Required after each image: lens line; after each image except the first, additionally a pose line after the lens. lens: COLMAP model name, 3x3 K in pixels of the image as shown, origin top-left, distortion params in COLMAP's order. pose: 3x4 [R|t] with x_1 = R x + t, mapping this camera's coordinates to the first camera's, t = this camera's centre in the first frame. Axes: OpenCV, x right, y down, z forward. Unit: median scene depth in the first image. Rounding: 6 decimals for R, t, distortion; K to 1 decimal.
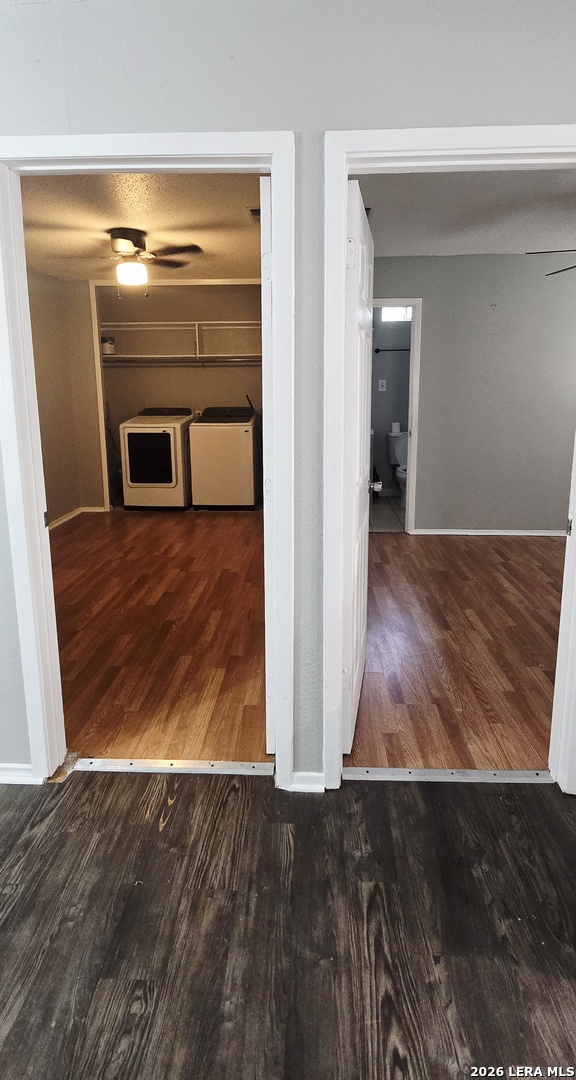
lens RADIAL K [[516.6, 0, 290.9], [0, 516.6, 466.6], [0, 0, 1]] dist [0.010085, -0.000004]
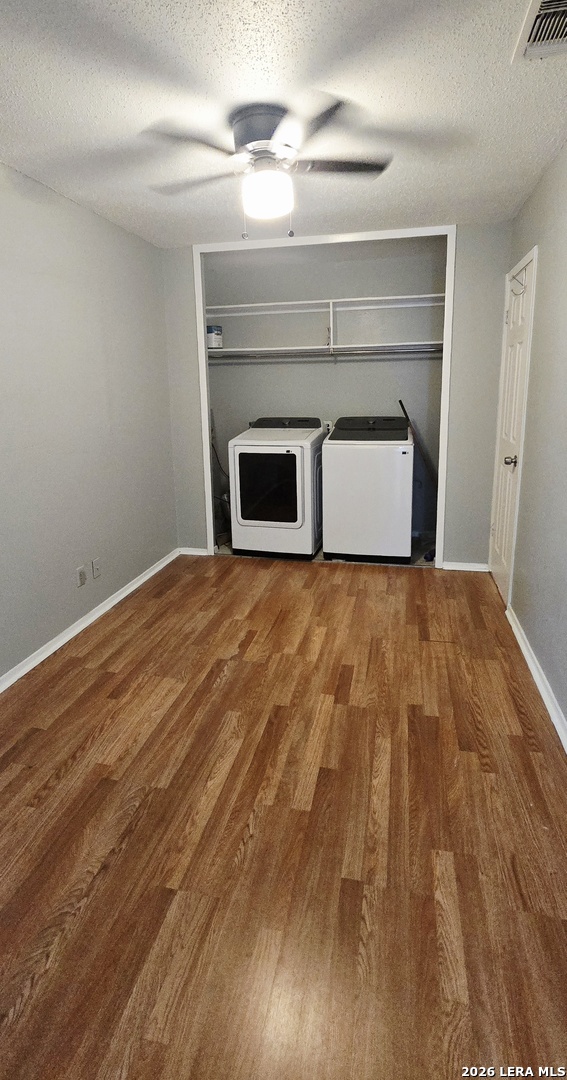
lens RADIAL K [[516.6, 0, 283.1], [0, 516.6, 474.4], [0, 0, 1]] dist [0.010085, -0.000004]
pose [[0.982708, 0.017811, -0.184302, -0.116424], [-0.015156, 0.999760, 0.015806, -0.046950], [0.184540, -0.012740, 0.982742, 0.282481]]
